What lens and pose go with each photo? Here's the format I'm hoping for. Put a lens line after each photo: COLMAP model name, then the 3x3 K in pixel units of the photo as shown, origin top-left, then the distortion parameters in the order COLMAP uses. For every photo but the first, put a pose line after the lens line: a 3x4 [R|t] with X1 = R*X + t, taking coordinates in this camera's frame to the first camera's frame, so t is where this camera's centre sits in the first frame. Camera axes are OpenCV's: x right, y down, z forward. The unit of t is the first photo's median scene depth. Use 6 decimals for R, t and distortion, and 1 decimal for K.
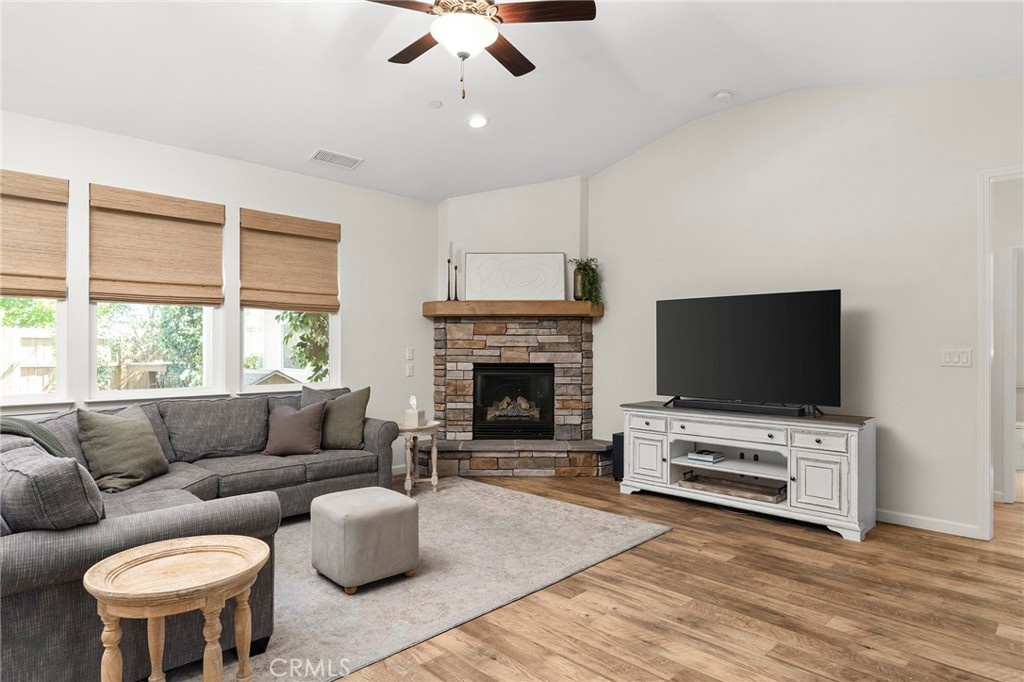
lens RADIAL K [[589.7, 0, 521.0], [0, 589.7, 345.5], [0, 0, 1]] dist [-0.005634, 0.002305]
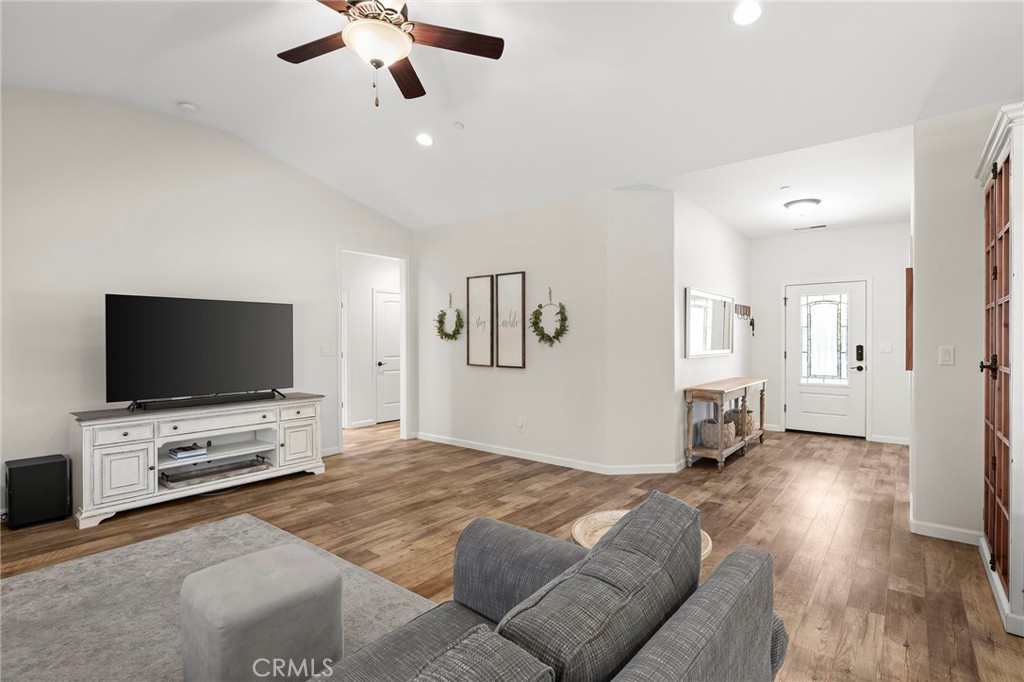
lens RADIAL K [[479.0, 0, 513.2], [0, 479.0, 343.1], [0, 0, 1]] dist [-0.003994, 0.002266]
pose [[-0.091489, -0.008942, 0.995766, -0.611169], [0.000774, 0.999959, 0.009051, -0.011153], [-0.995806, 0.001599, -0.091478, 0.543334]]
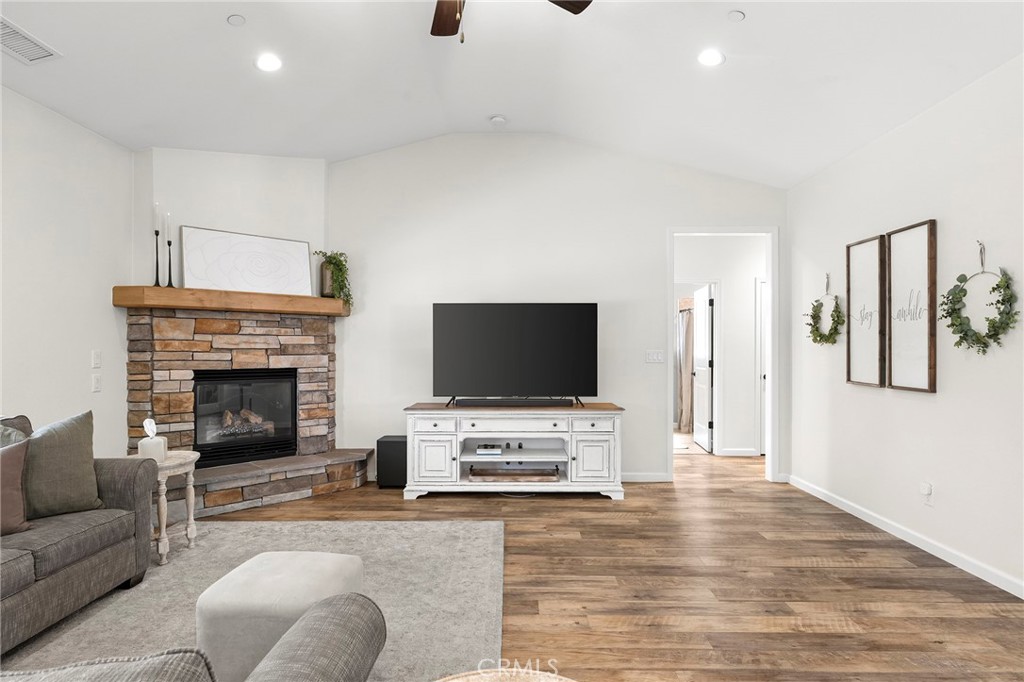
lens RADIAL K [[545.2, 0, 519.5], [0, 545.2, 350.7], [0, 0, 1]] dist [-0.003759, 0.001296]
pose [[0.718284, -0.002967, 0.695744, -0.365280], [-0.000797, 0.999987, 0.005087, 0.000522], [-0.695749, -0.004208, 0.718272, 0.260994]]
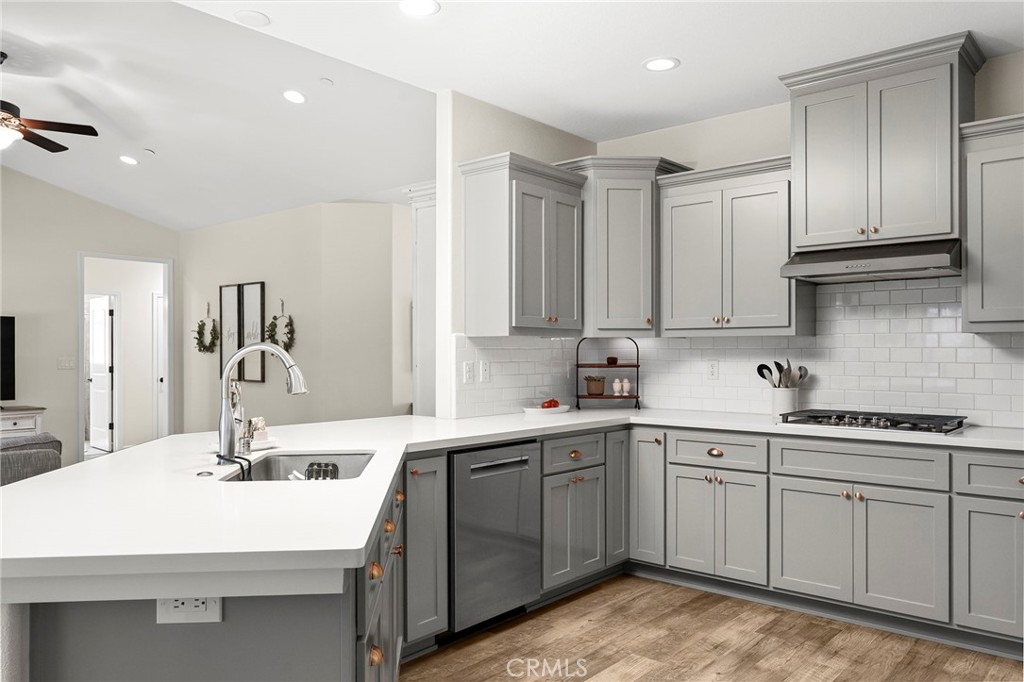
lens RADIAL K [[739.2, 0, 509.4], [0, 739.2, 351.4], [0, 0, 1]] dist [-0.010958, -0.001591]
pose [[-0.073230, -0.002623, 0.997312, -1.234239], [-0.001241, 0.999996, 0.002539, -0.017100], [-0.997314, -0.001052, -0.073233, -0.055596]]
